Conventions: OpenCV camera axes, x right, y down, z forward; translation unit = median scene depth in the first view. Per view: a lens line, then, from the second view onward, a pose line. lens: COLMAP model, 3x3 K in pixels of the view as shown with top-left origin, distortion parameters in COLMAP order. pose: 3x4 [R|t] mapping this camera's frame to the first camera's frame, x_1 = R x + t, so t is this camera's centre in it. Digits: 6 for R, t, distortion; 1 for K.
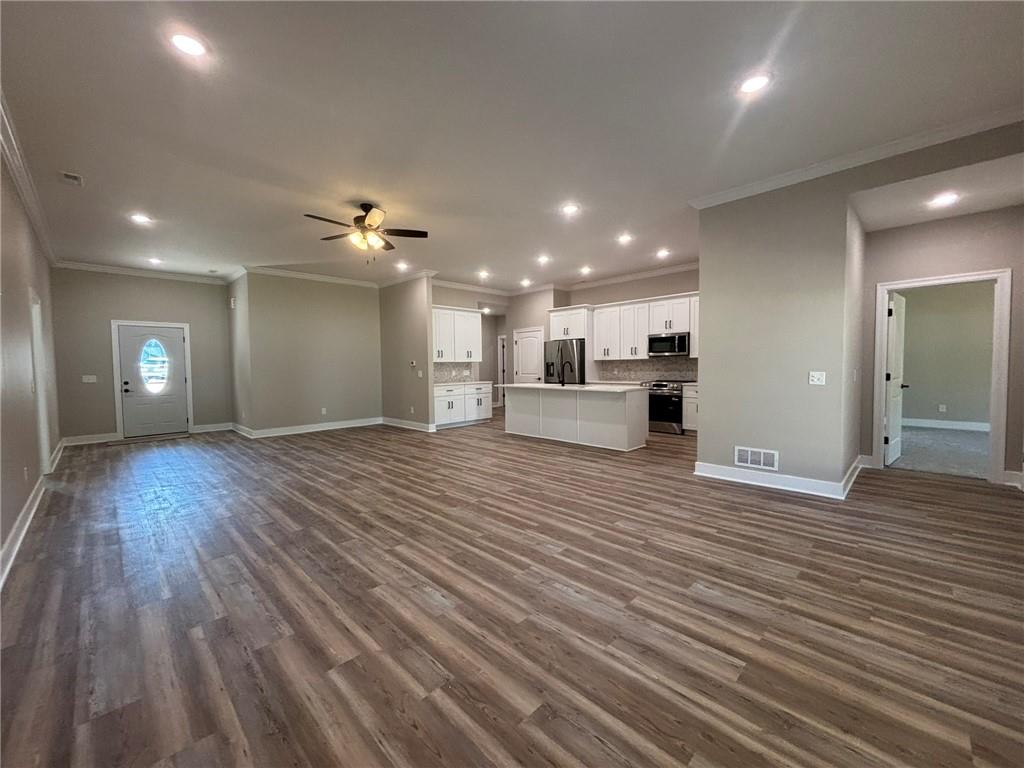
lens RADIAL K [[412.0, 0, 509.1], [0, 412.0, 381.7], [0, 0, 1]] dist [-0.000910, 0.000196]
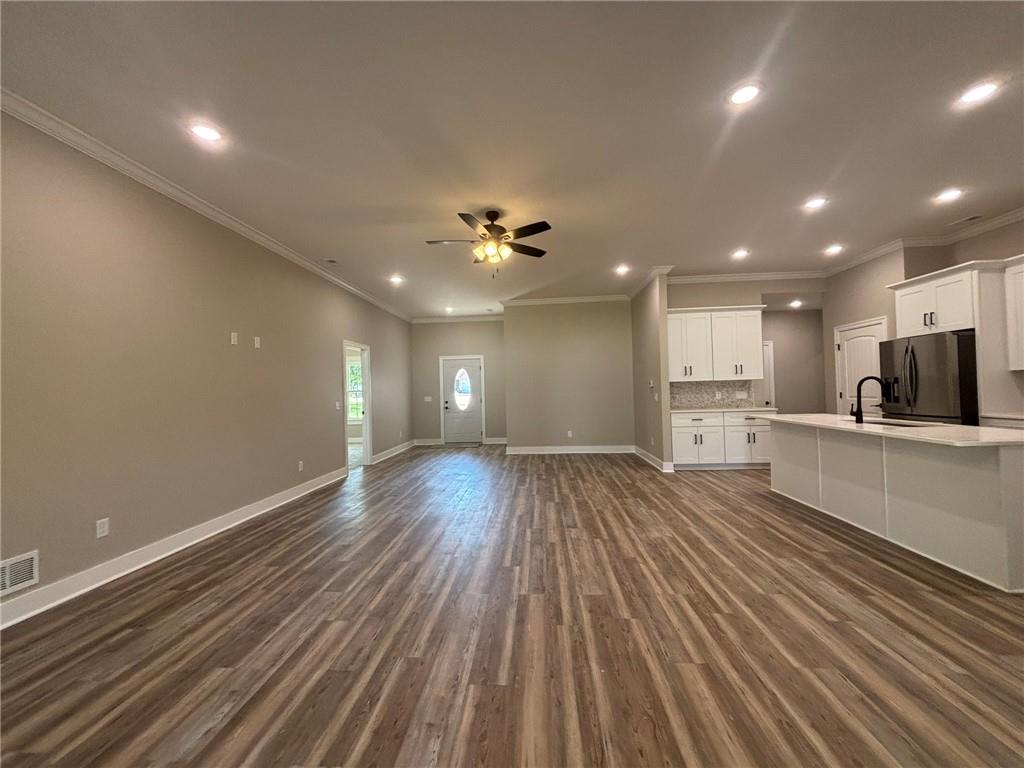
lens RADIAL K [[412.0, 0, 506.3], [0, 412.0, 383.9], [0, 0, 1]] dist [-0.000910, 0.000196]
pose [[0.656029, -0.017329, -0.754537, 0.208610], [-0.011844, 0.999377, -0.033250, -0.015340], [0.754643, 0.030749, 0.655415, 0.265615]]
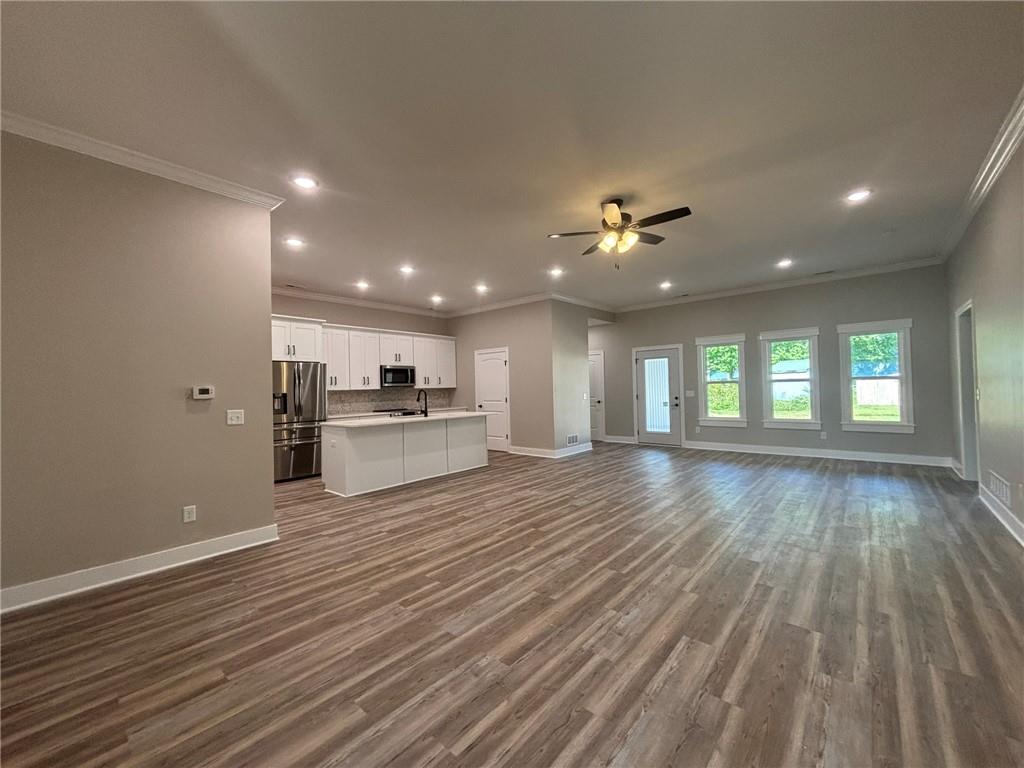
lens RADIAL K [[412.0, 0, 505.9], [0, 412.0, 379.1], [0, 0, 1]] dist [-0.000910, 0.000196]
pose [[-0.068901, 0.038205, 0.996892, -0.700886], [0.064318, 0.997358, -0.033778, -0.026781], [-0.995548, 0.061791, -0.071176, 0.783362]]
